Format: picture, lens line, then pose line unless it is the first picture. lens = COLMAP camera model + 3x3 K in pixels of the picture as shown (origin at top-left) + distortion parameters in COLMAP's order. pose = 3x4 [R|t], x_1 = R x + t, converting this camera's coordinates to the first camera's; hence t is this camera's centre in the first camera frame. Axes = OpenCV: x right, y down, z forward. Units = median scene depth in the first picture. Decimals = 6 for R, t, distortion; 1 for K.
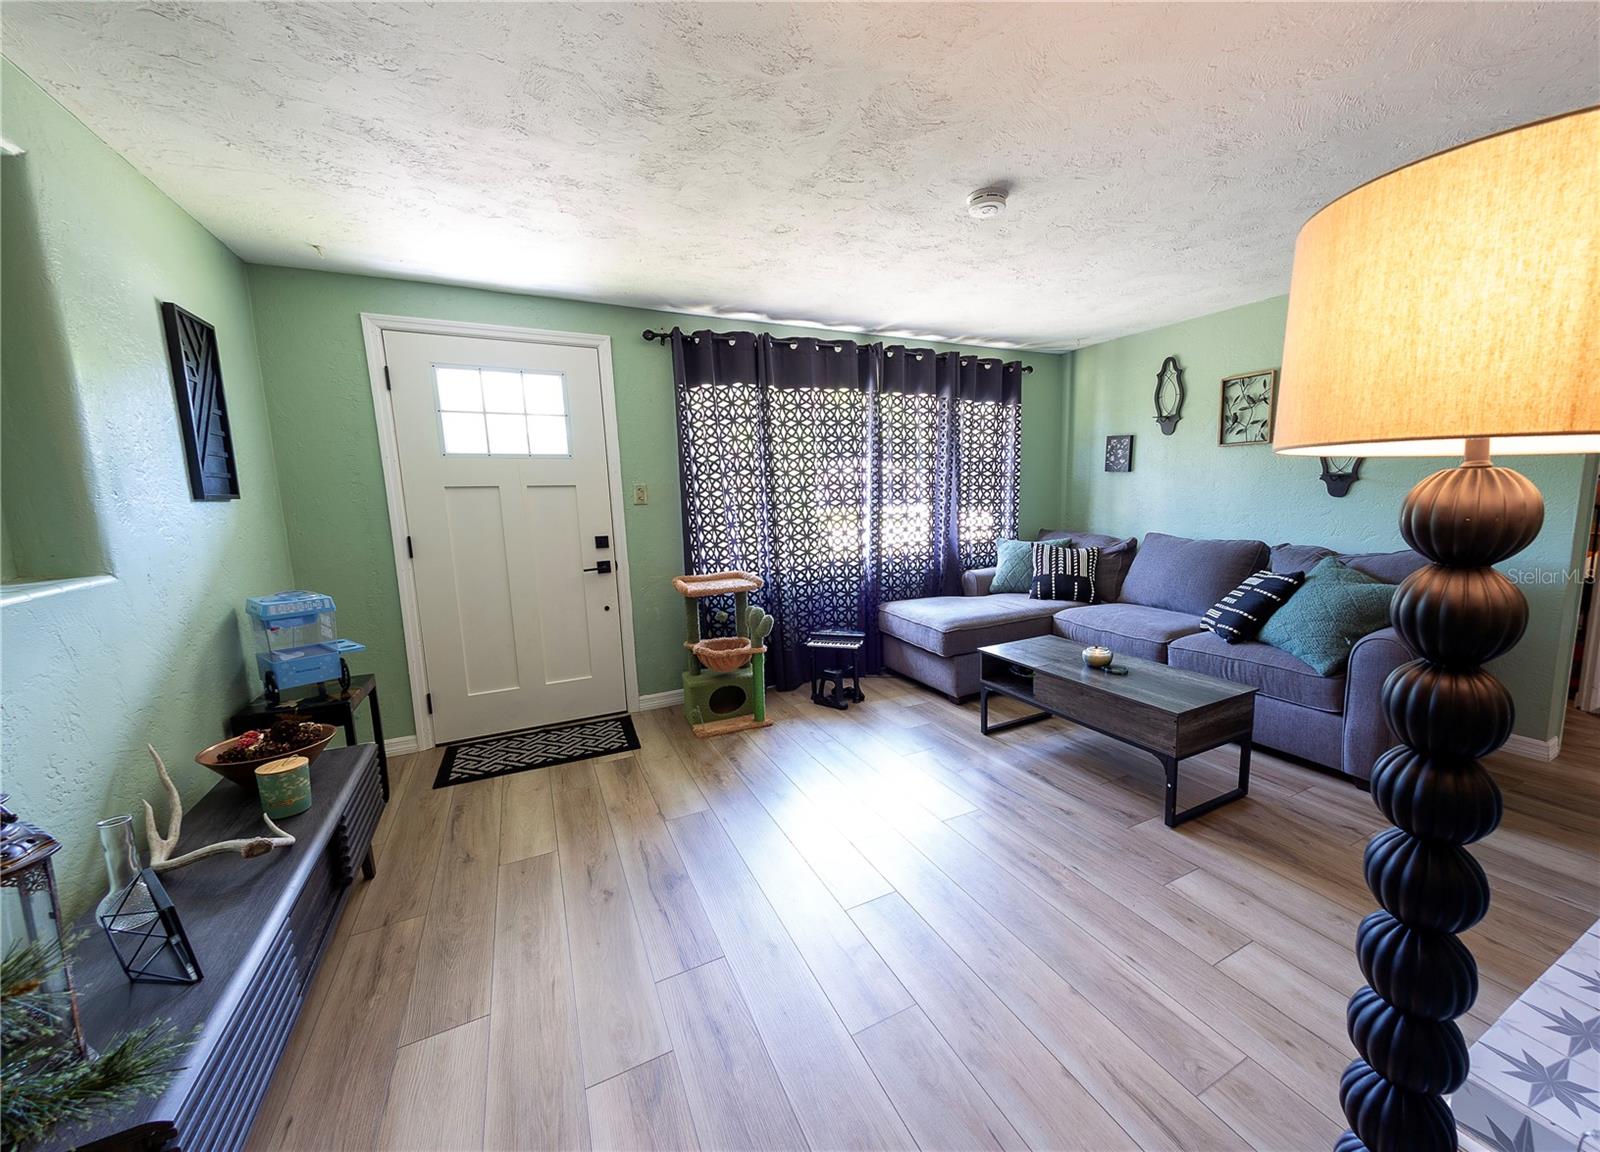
lens RADIAL K [[610.1, 0, 833.7], [0, 610.1, 576.4], [0, 0, 1]] dist [-0.000039, 0.000012]
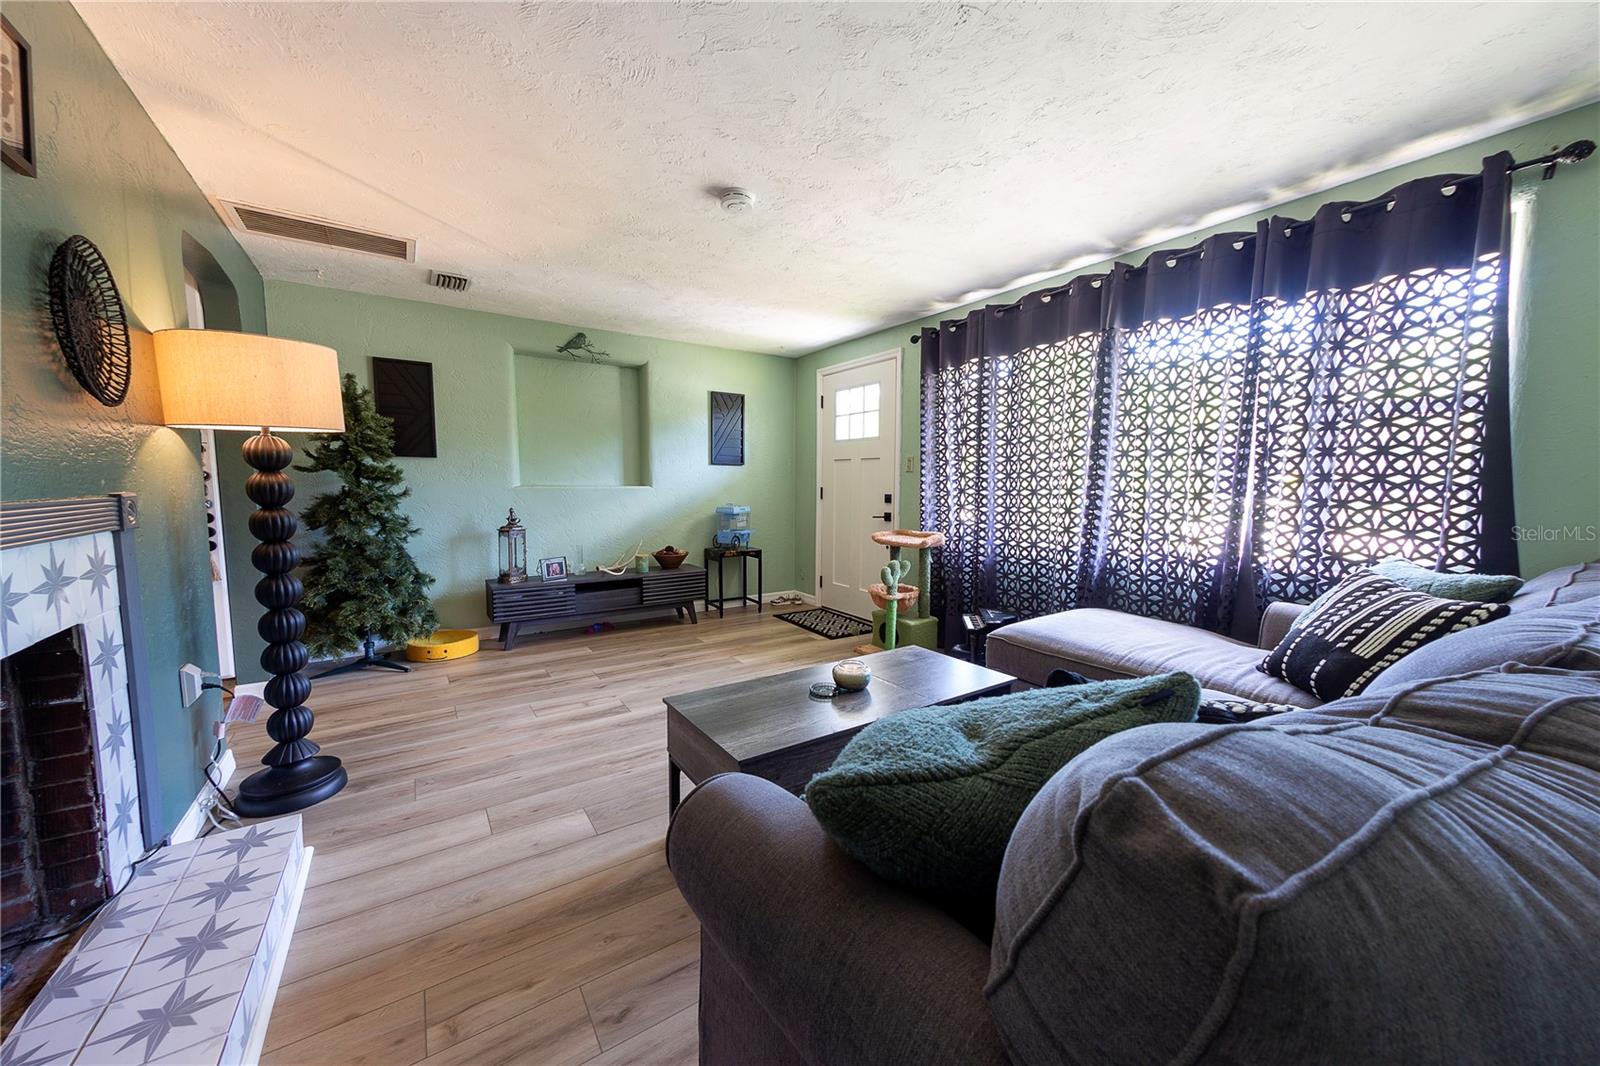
lens RADIAL K [[541.8, 0, 802.7], [0, 541.8, 531.0], [0, 0, 1]] dist [0.008873, 0.000010]
pose [[0.152376, 0.116543, -0.981427, 0.828046], [-0.143382, 0.985124, 0.094721, -0.075113], [0.977867, 0.126285, 0.166820, 0.637076]]
